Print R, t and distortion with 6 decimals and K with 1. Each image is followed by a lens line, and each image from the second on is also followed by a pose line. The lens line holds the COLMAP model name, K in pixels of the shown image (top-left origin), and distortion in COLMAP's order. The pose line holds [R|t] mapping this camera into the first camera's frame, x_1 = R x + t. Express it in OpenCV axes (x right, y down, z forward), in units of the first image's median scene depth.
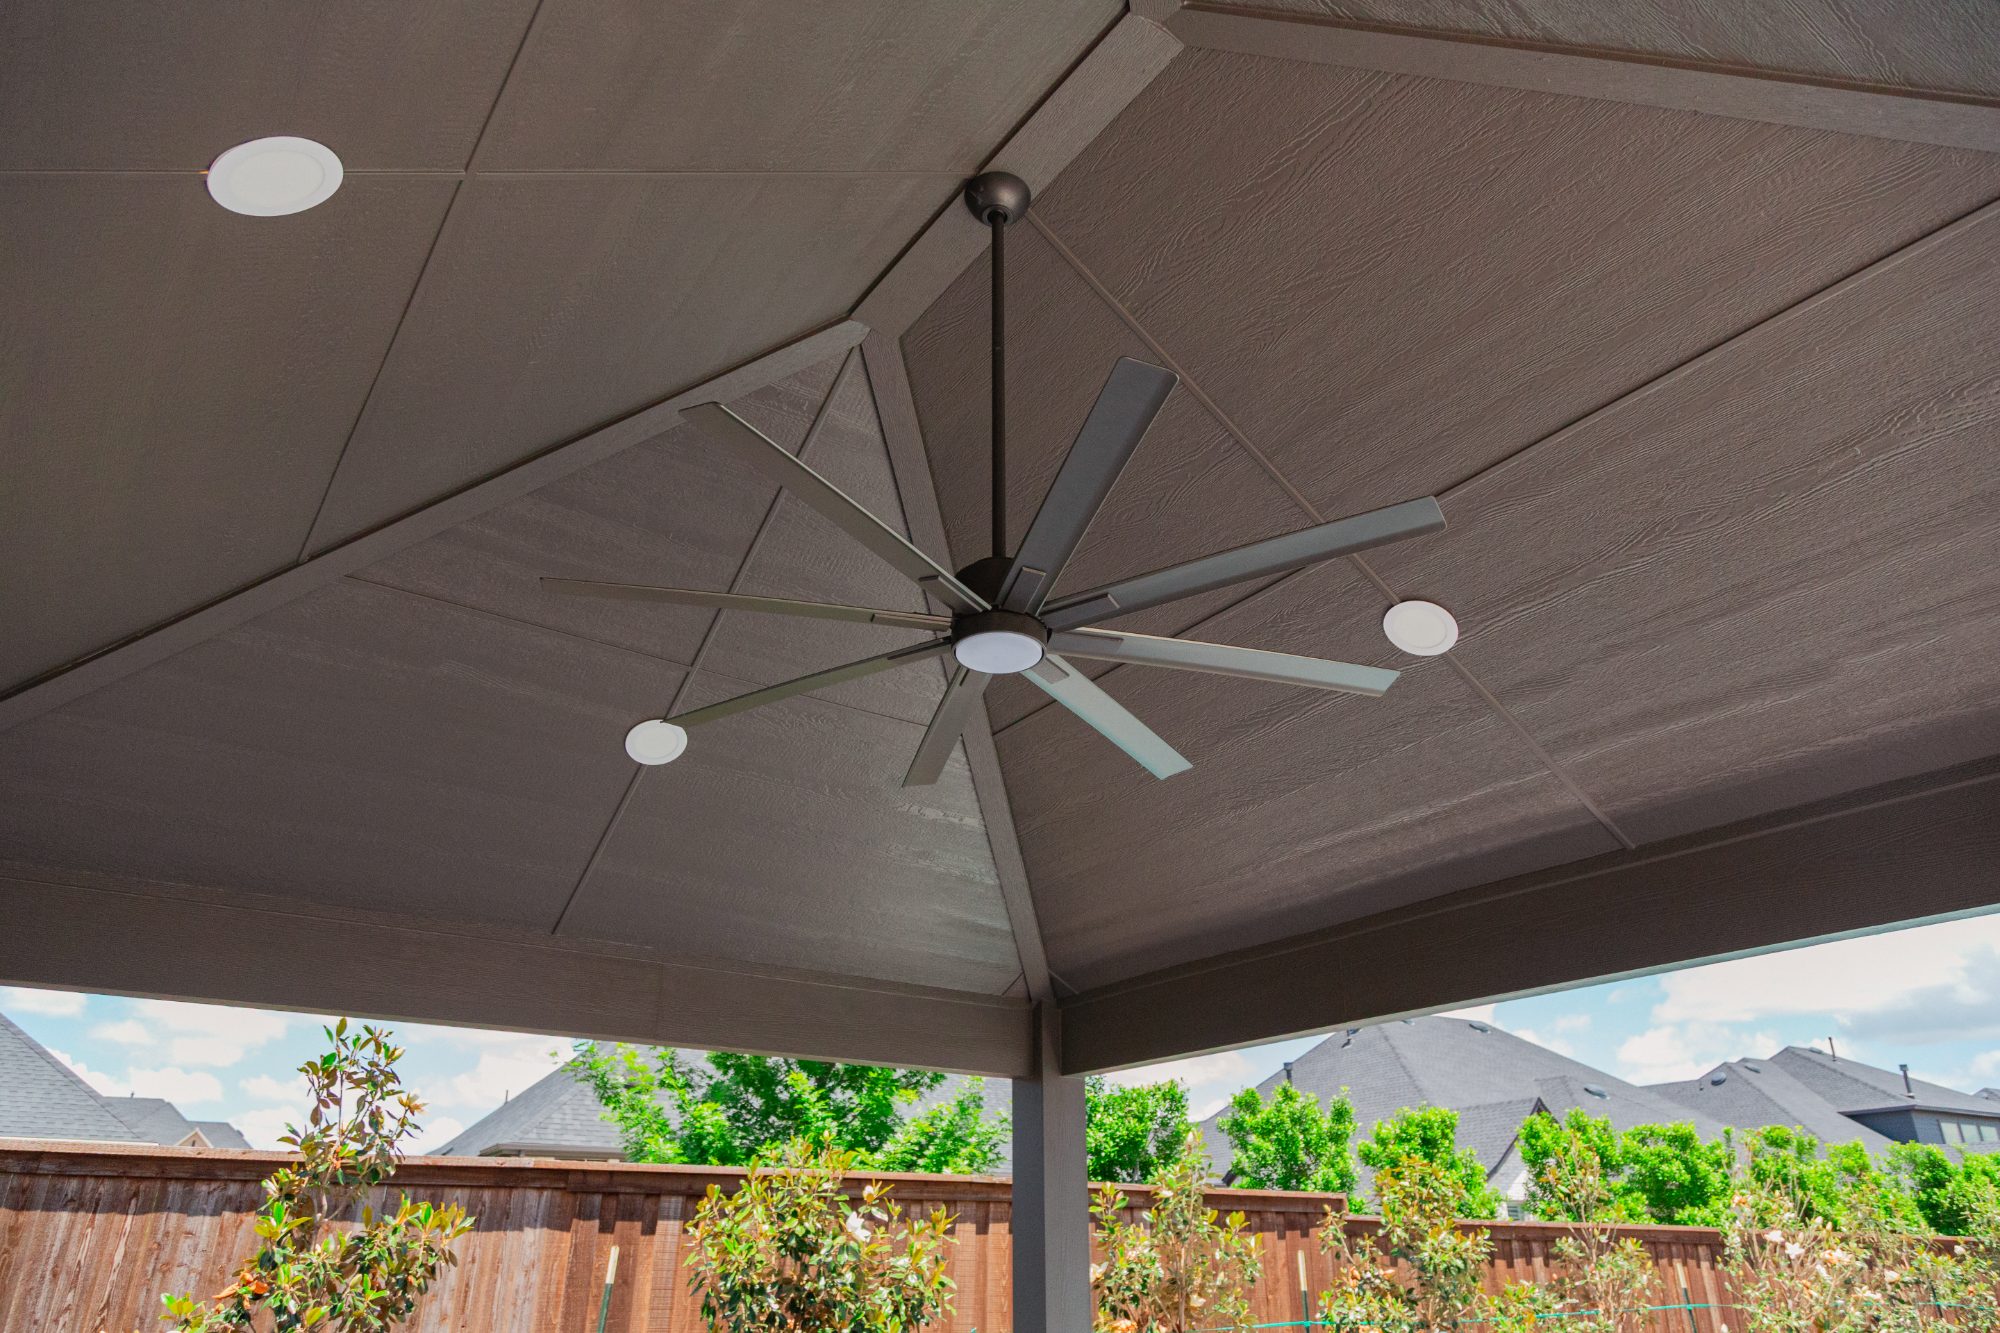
lens RADIAL K [[1320.8, 0, 997.2], [0, 1320.8, 672.7], [0, 0, 1]] dist [0.007726, 0.000141]
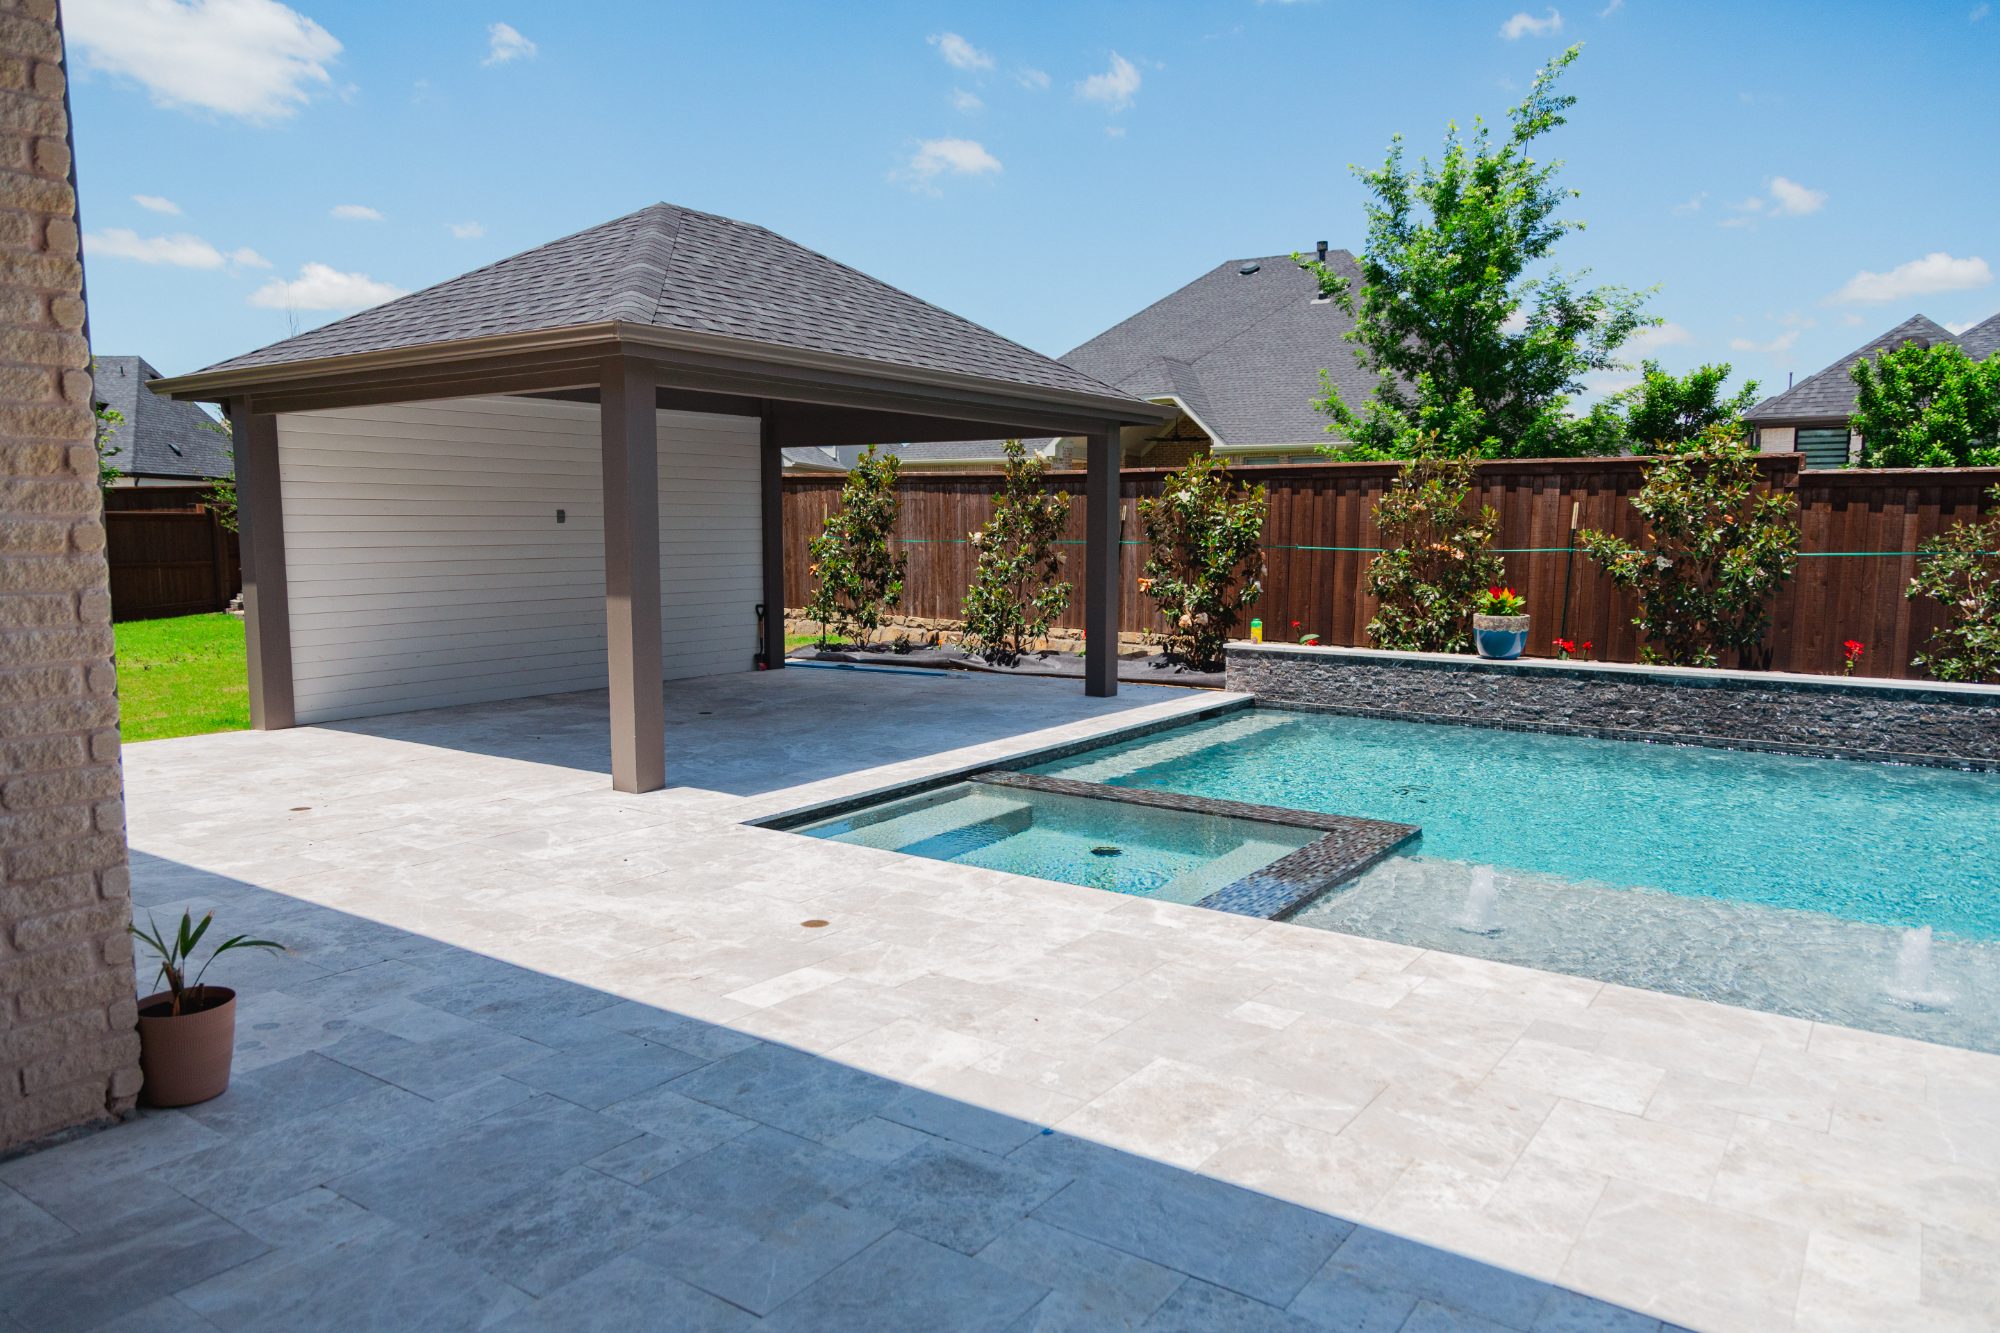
lens RADIAL K [[1328.6, 0, 1004.8], [0, 1328.6, 663.9], [0, 0, 1]] dist [0.018993, -0.001678]
pose [[0.340073, 0.102060, -0.934844, 1.299511], [0.383349, 0.892702, 0.236912, 0.037175], [0.858716, -0.438939, 0.264459, 0.064791]]
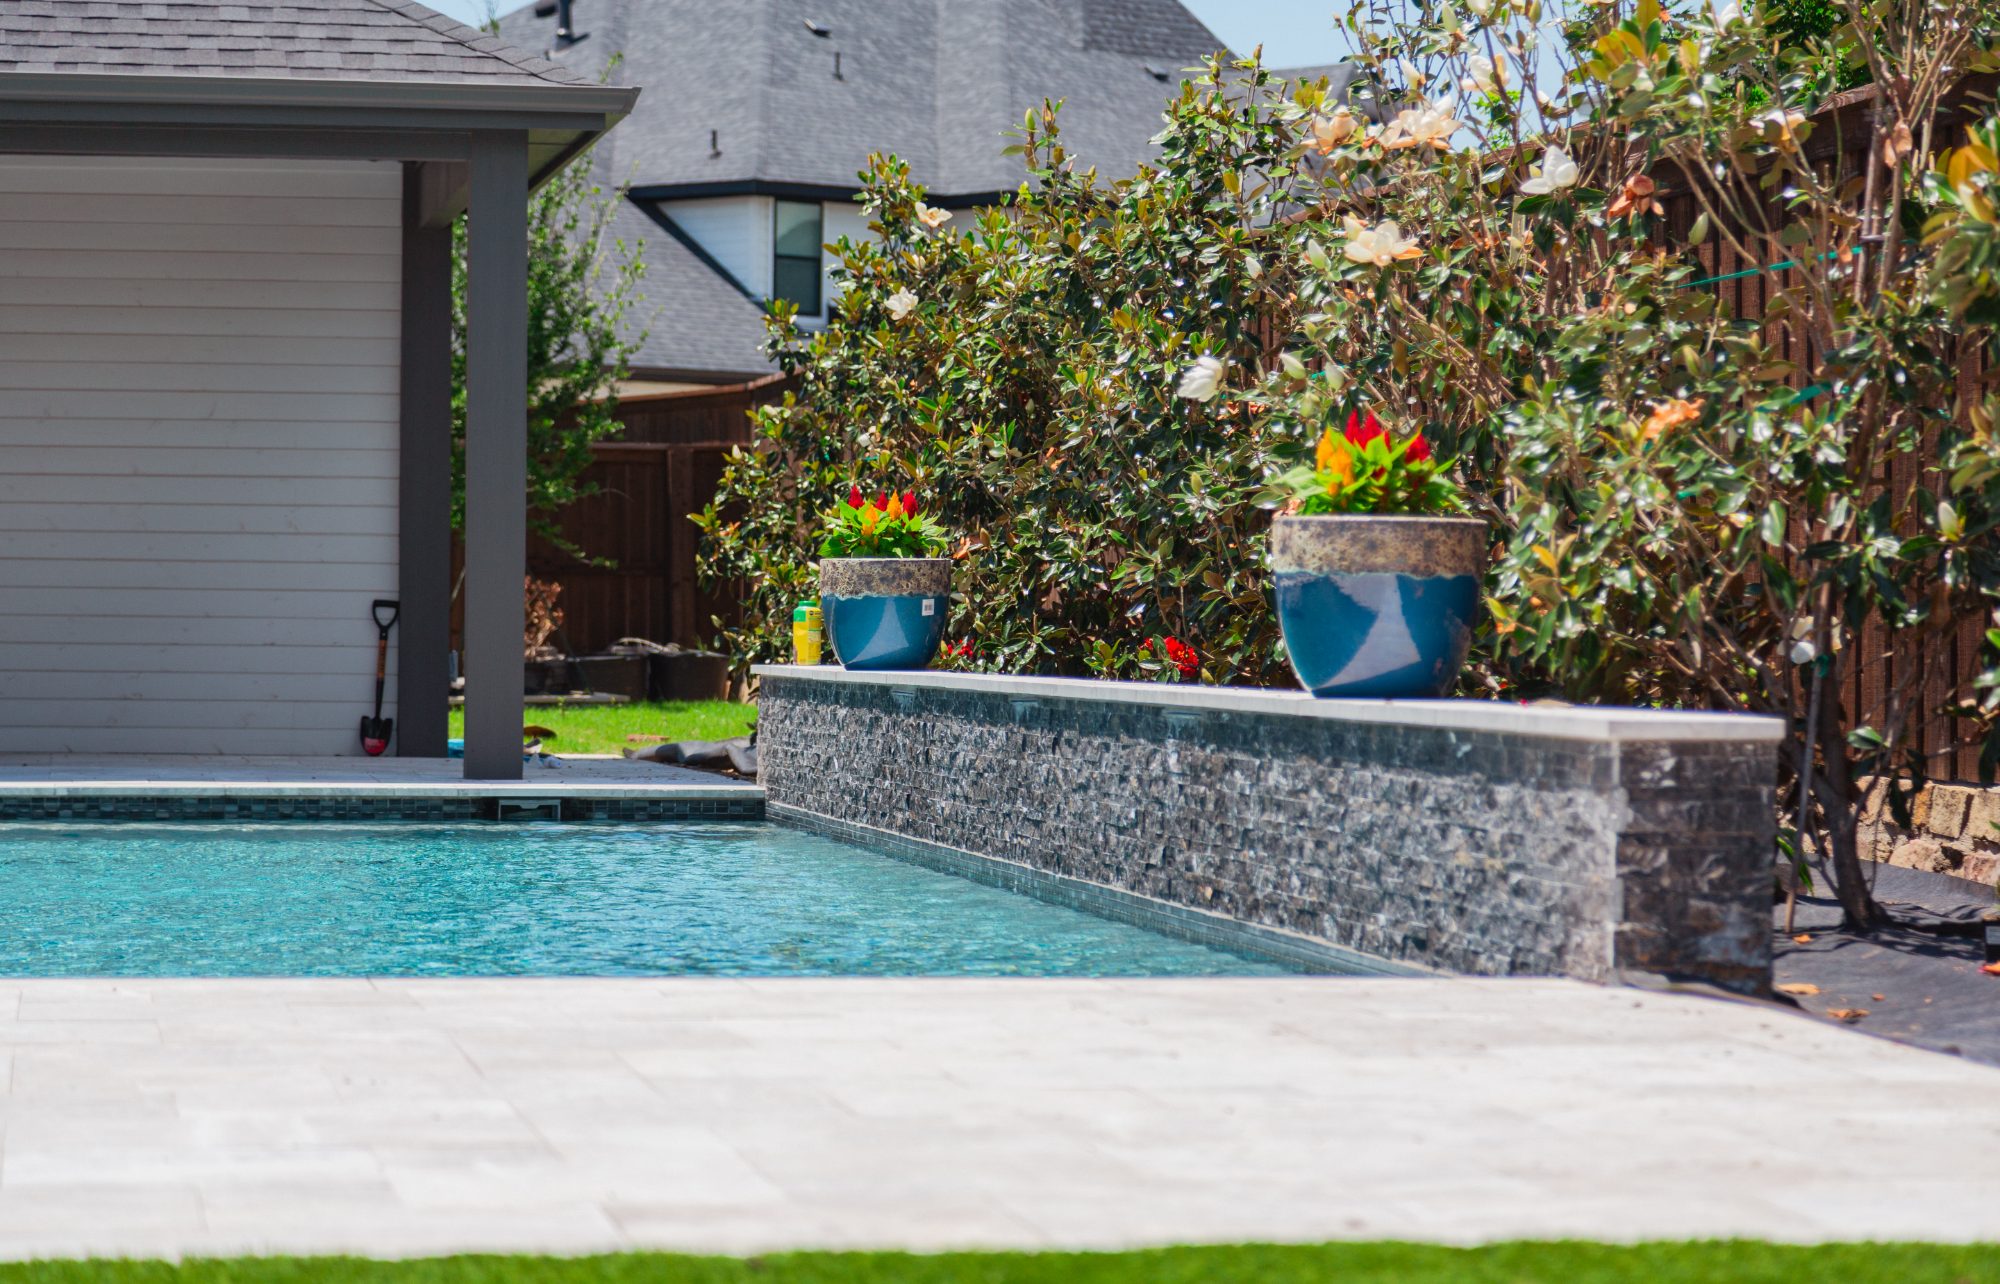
lens RADIAL K [[5825.8, 0, 1000.0], [0, 5825.8, 642.0], [0, 0, 1]] dist [0.038989, 0.046852]
pose [[-0.437126, 0.000523, -0.899400, 2.233790], [0.361898, 0.915576, -0.175357, 0.914374], [0.823378, -0.402144, -0.400412, 1.744095]]
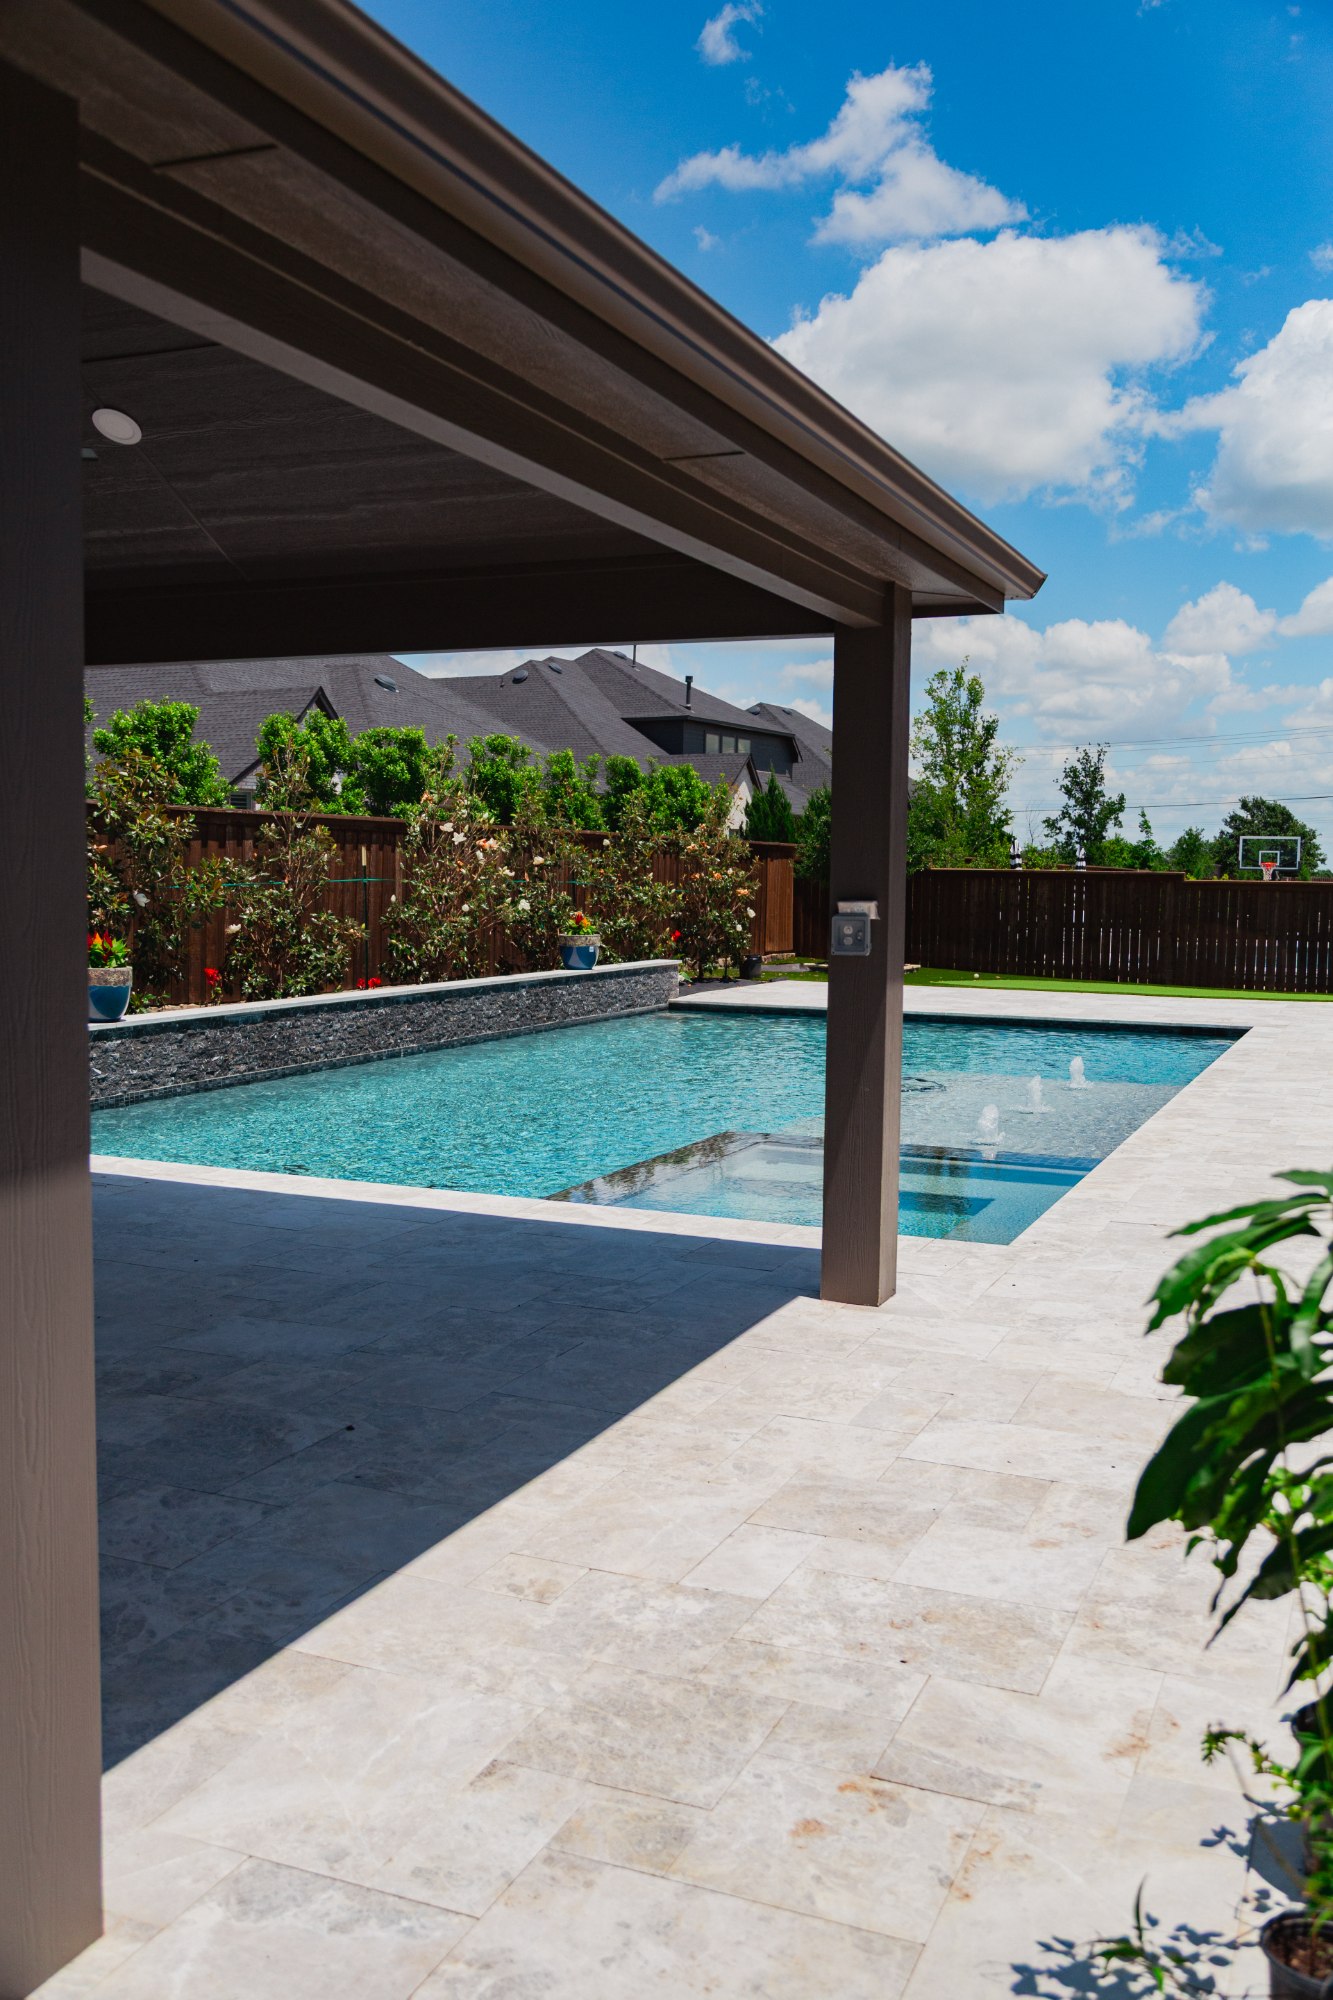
lens RADIAL K [[1737.2, 0, 666.5], [0, 1737.2, 1000.0], [0, 0, 1]] dist [-0.001298, -0.004111]
pose [[0.852143, -0.025528, 0.522685, -0.068637], [-0.229282, 0.879624, 0.416764, -0.158315], [-0.470406, -0.474985, 0.743712, -0.386740]]
